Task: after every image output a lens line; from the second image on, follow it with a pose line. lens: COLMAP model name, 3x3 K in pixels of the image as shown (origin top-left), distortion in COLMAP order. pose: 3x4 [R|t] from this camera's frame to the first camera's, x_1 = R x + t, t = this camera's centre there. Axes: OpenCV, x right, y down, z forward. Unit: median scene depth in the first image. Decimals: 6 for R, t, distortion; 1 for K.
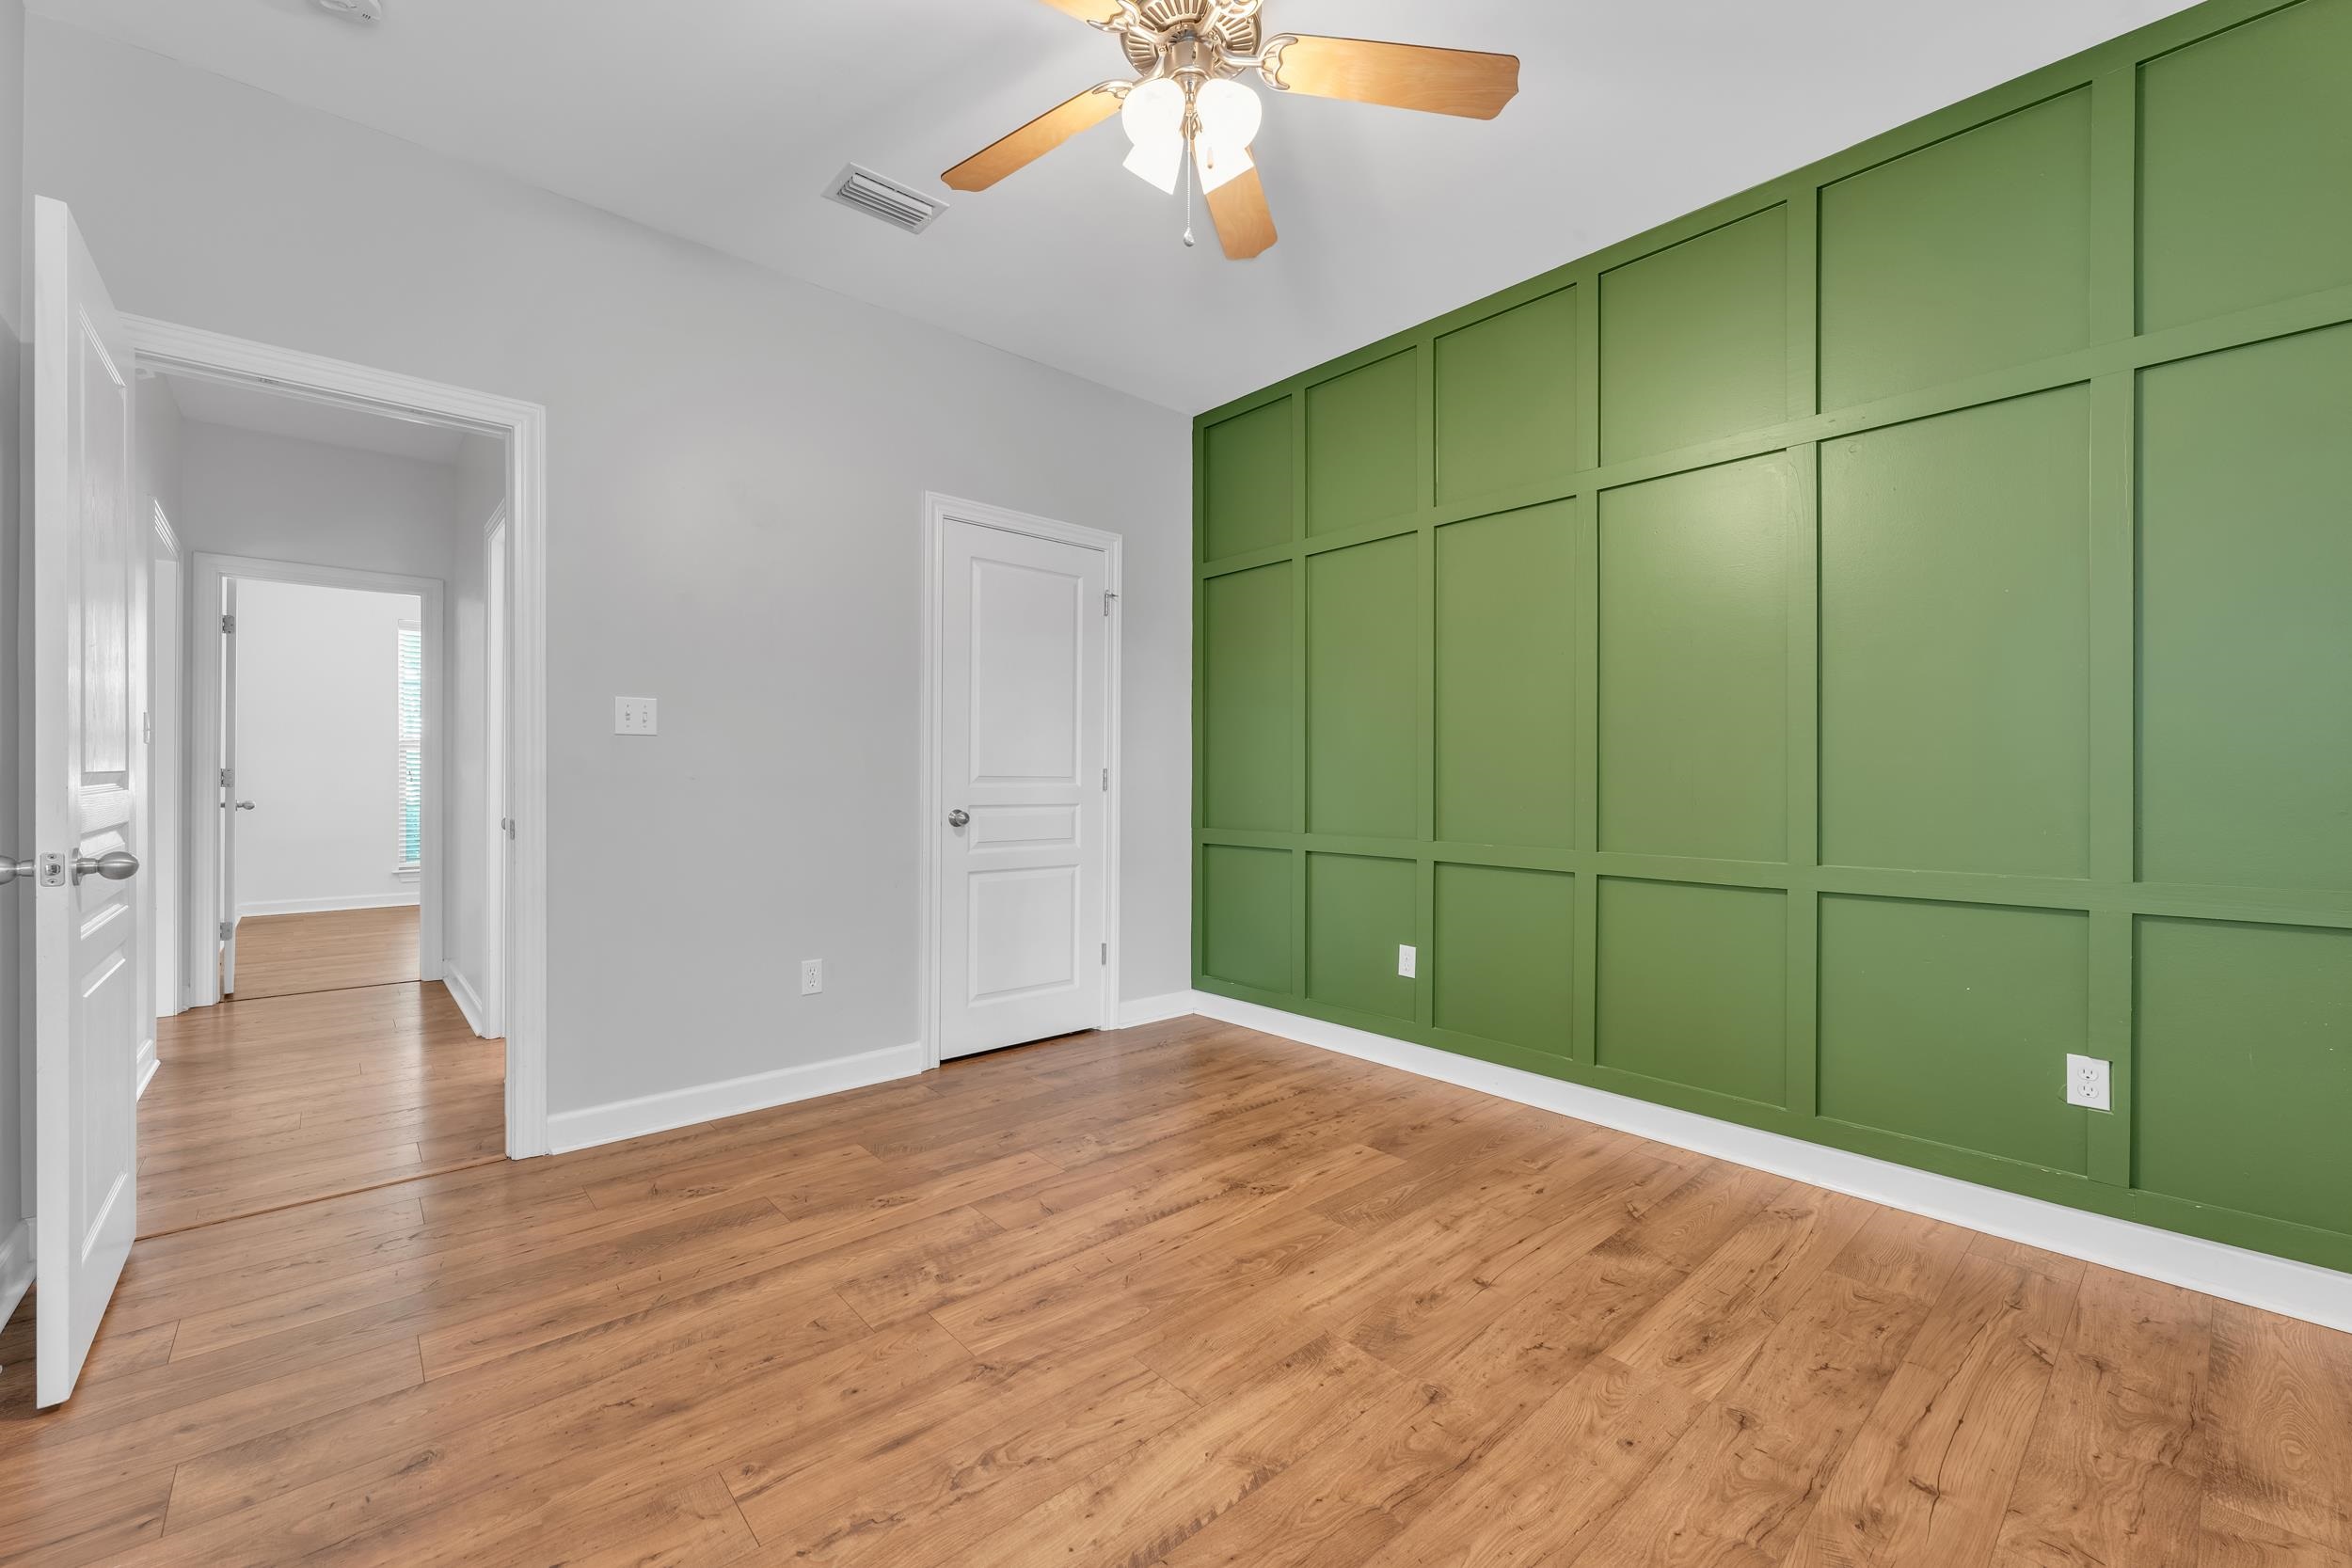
lens RADIAL K [[939.1, 0, 1181.5], [0, 939.1, 779.1], [0, 0, 1]] dist [0.000649, -0.000058]
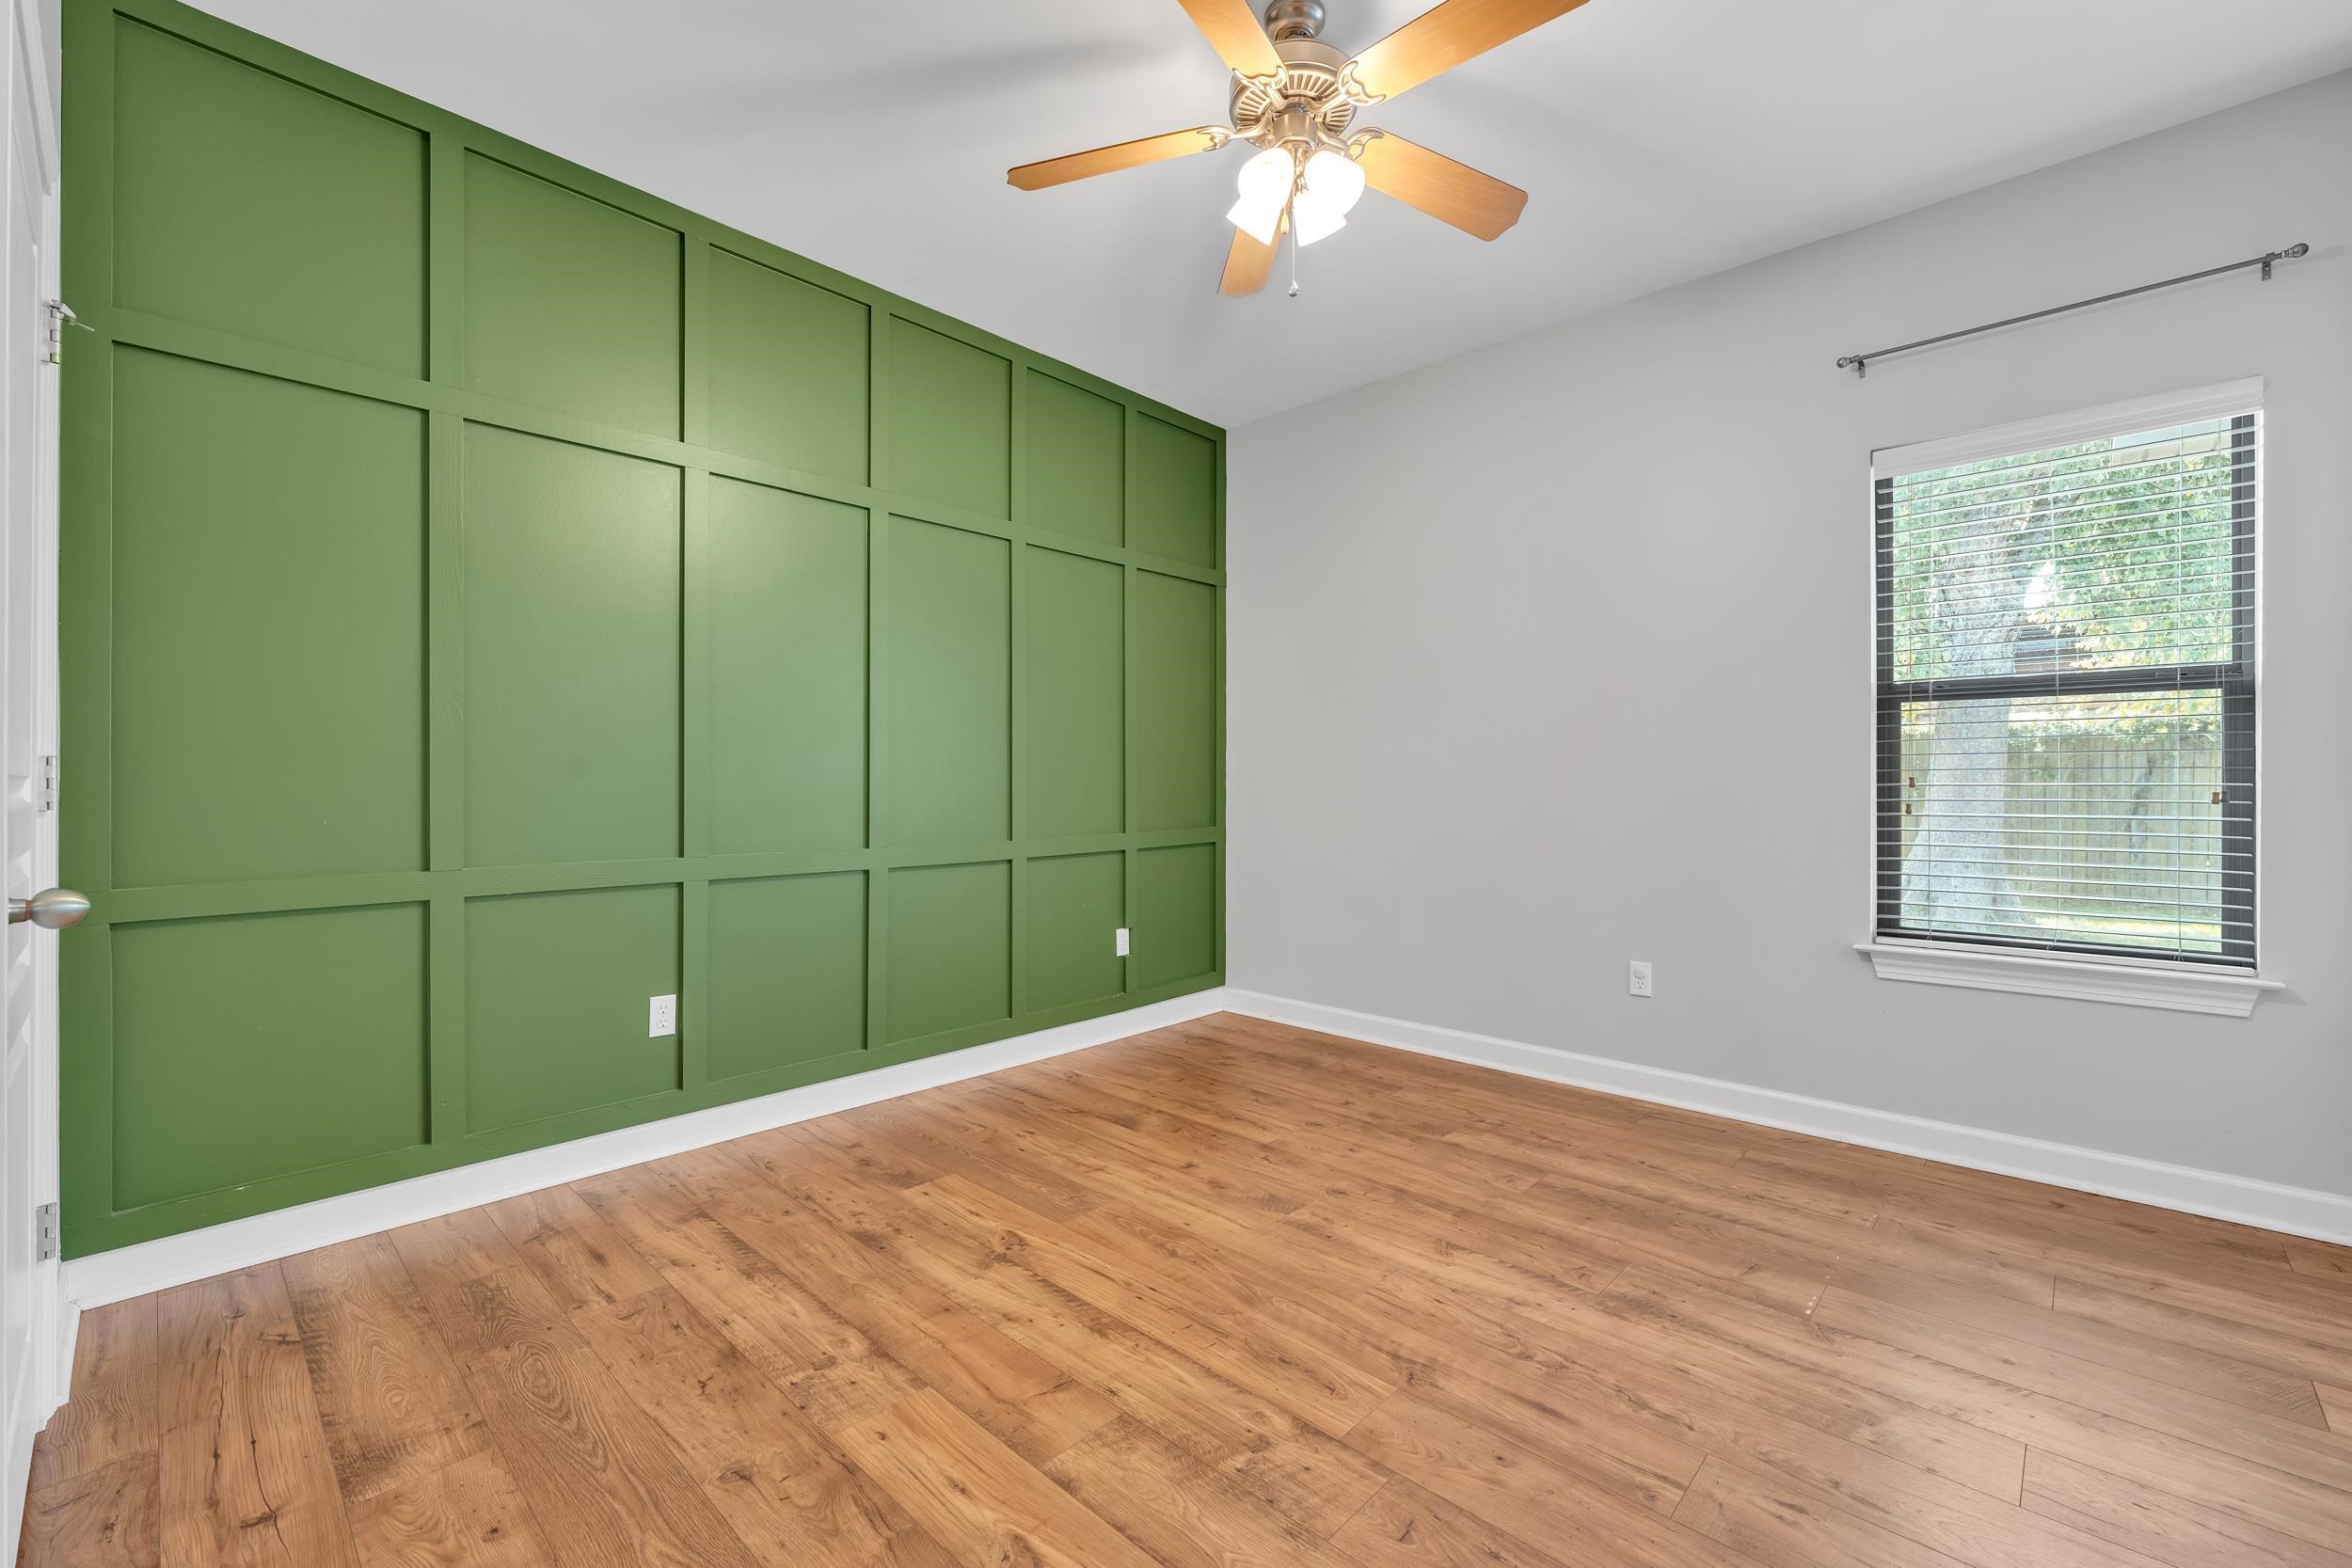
lens RADIAL K [[939.1, 0, 1181.5], [0, 939.1, 779.1], [0, 0, 1]] dist [0.000649, -0.000058]
pose [[-0.064725, -0.001608, 0.997902, -0.921630], [-0.002230, 0.999996, 0.001467, -0.006992], [-0.997901, -0.002131, -0.064729, 1.018984]]
